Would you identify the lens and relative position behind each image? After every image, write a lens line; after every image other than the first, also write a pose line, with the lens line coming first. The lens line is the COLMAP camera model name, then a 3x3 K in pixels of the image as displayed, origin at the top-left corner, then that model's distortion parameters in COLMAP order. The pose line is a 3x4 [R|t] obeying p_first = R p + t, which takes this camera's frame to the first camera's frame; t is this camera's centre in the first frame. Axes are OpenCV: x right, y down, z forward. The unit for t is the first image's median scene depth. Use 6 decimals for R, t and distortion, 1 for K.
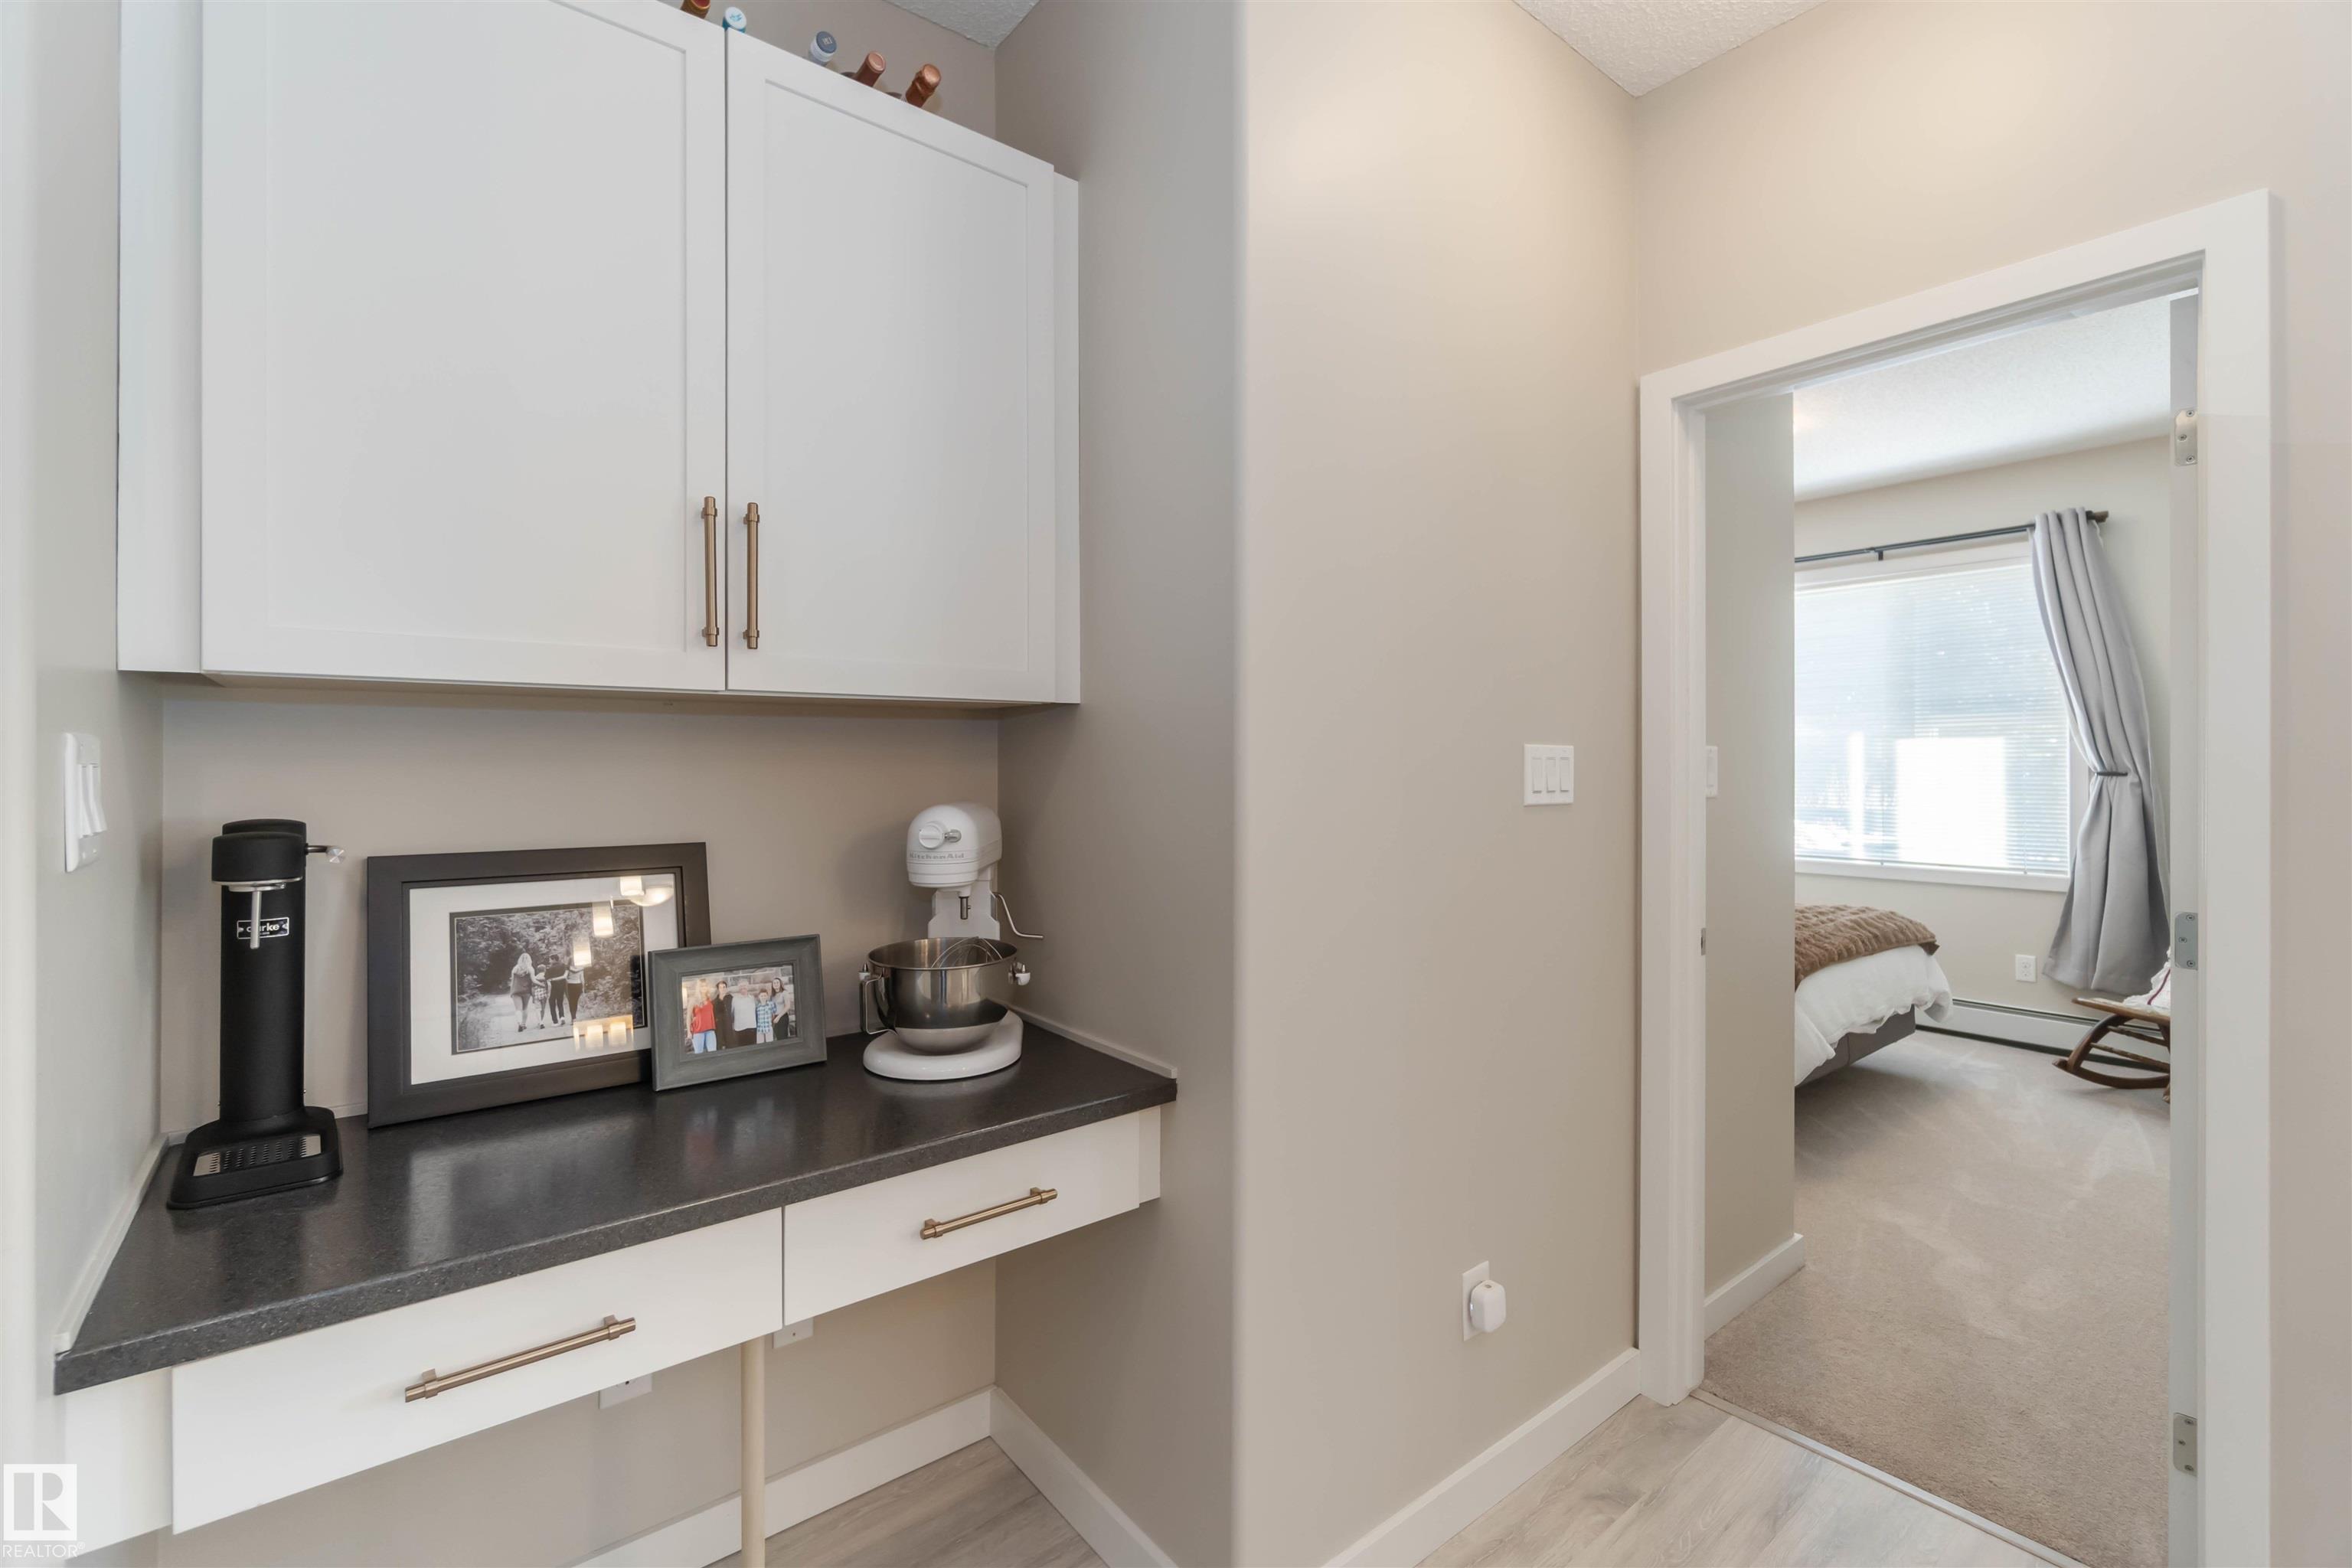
lens RADIAL K [[1022.6, 0, 1173.4], [0, 1022.6, 769.9], [0, 0, 1]] dist [0.000054, 0.000139]
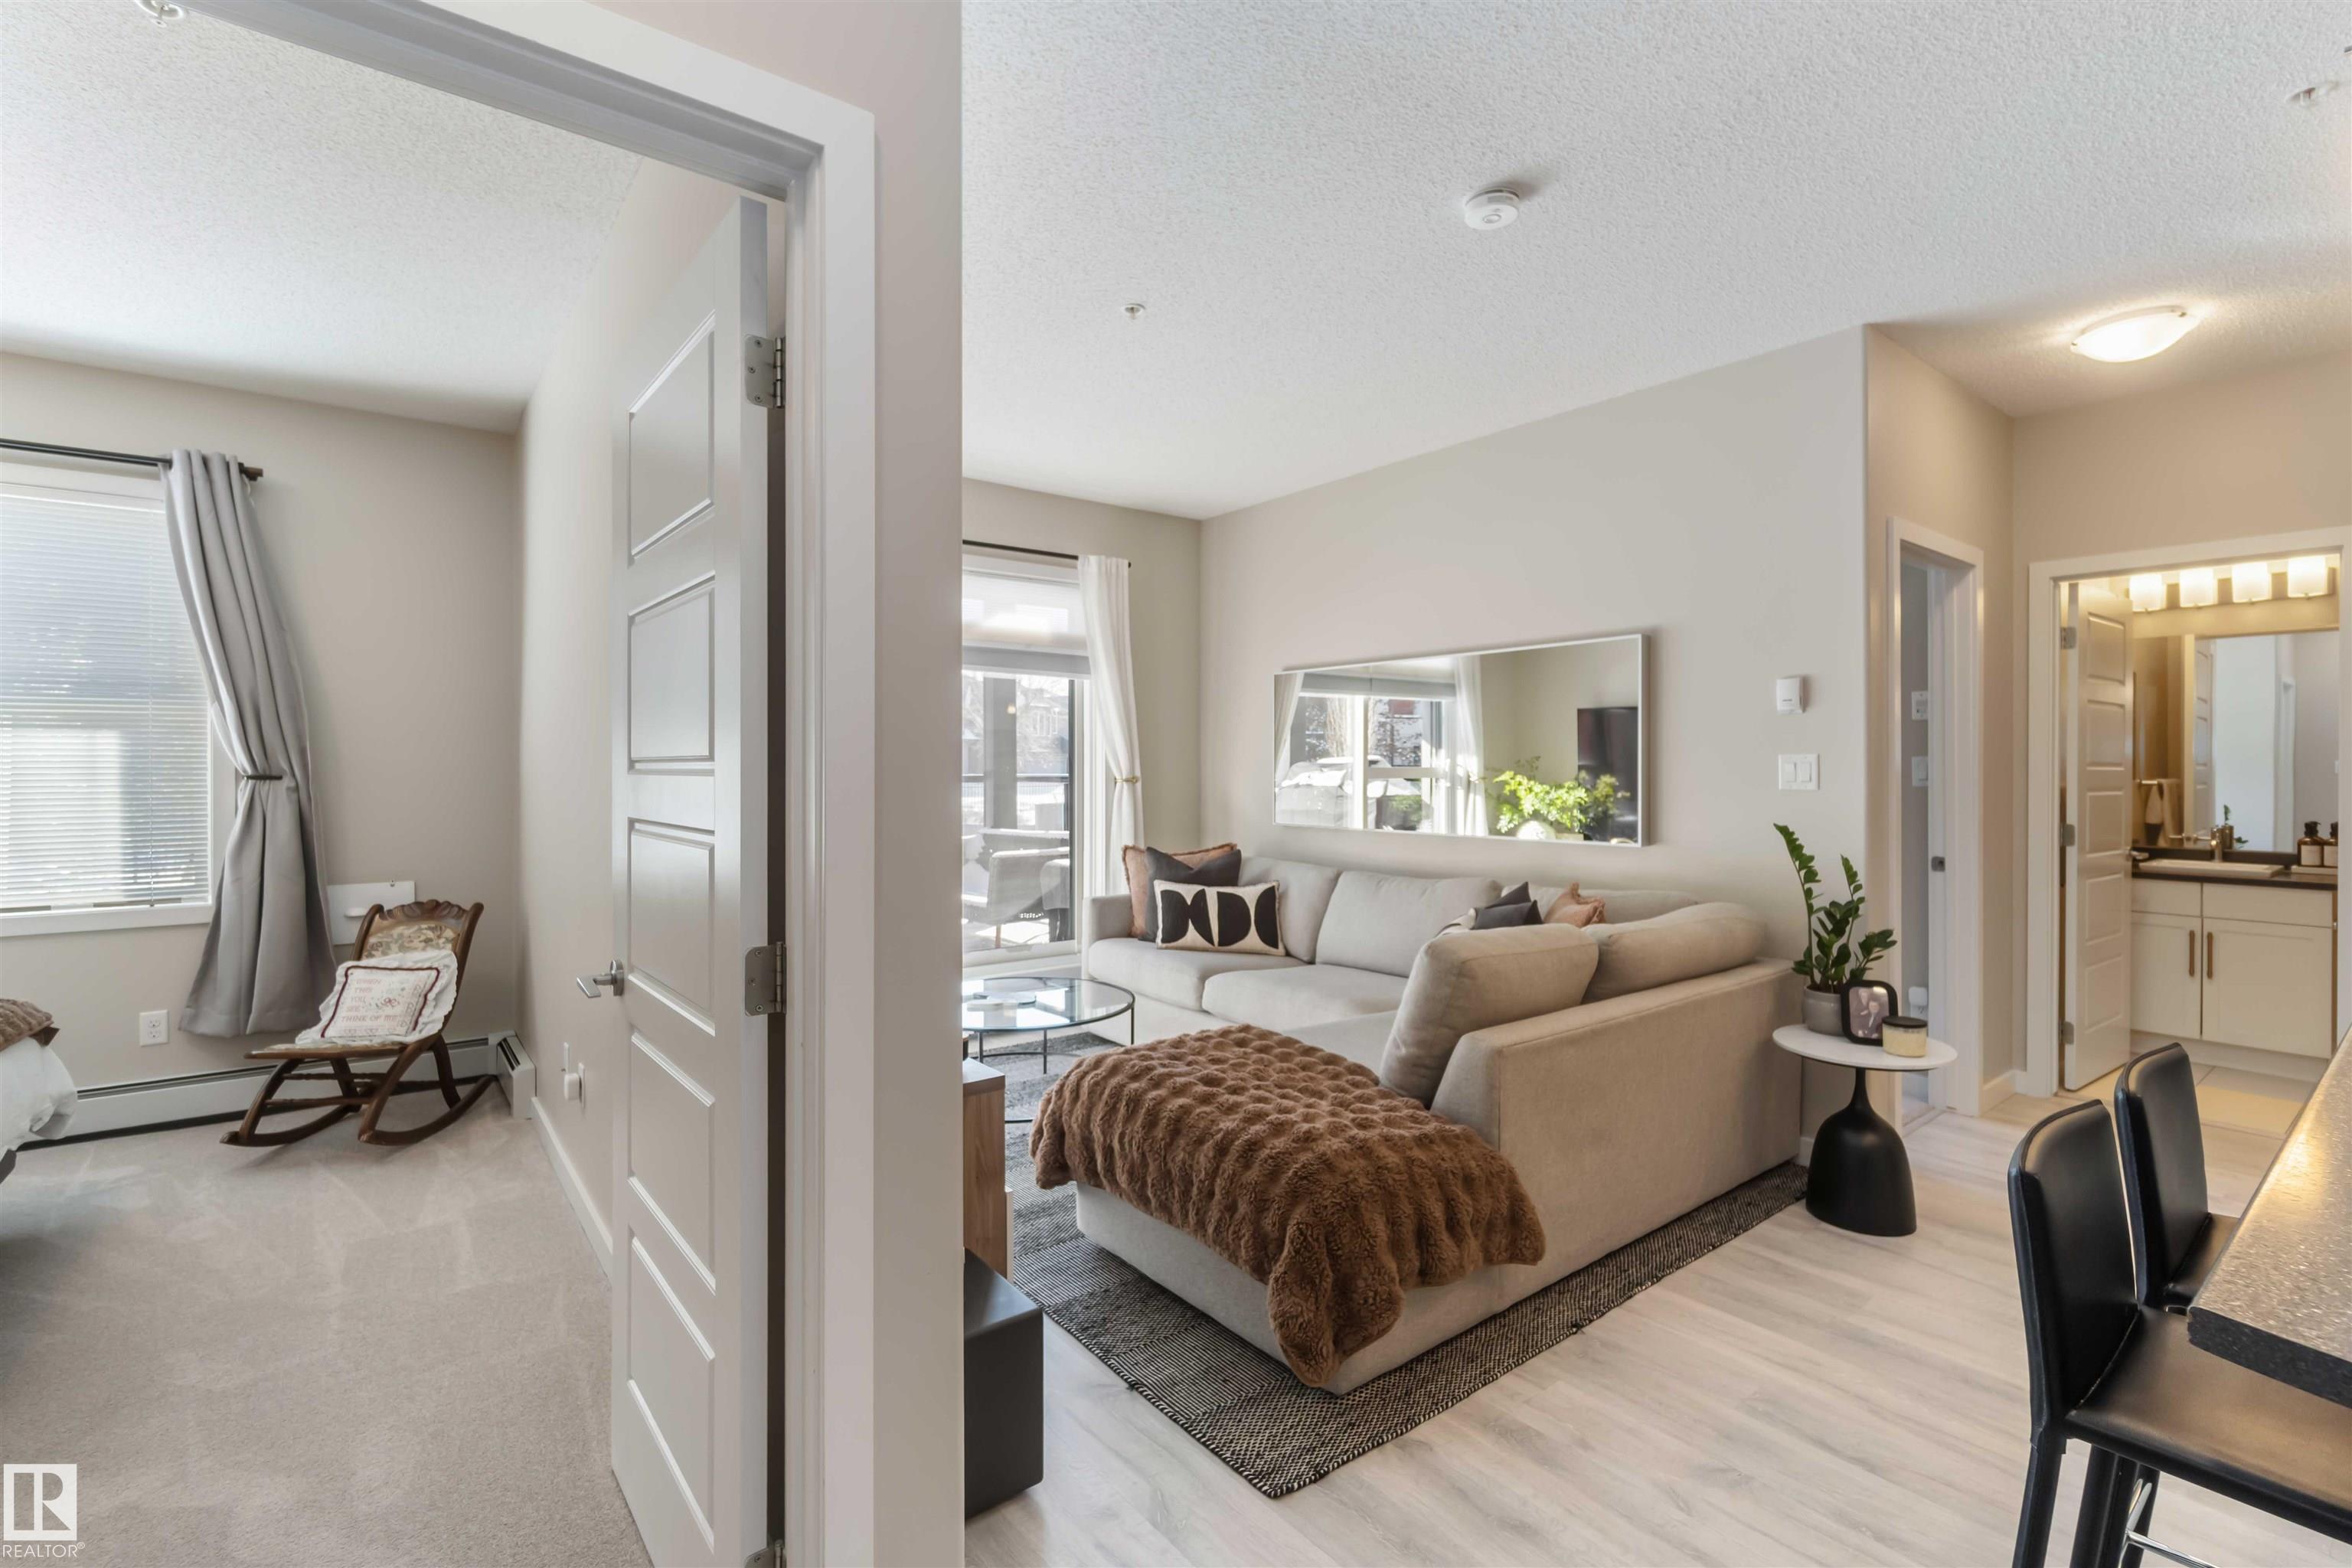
lens RADIAL K [[1048.7, 0, 1163.6], [0, 1048.7, 765.8], [0, 0, 1]] dist [0.000886, 0.001447]
pose [[0.018779, 0.001524, 0.999823, 0.050229], [0.003316, 0.999993, -0.001587, -0.001874], [-0.999818, 0.003346, 0.018773, 0.230649]]
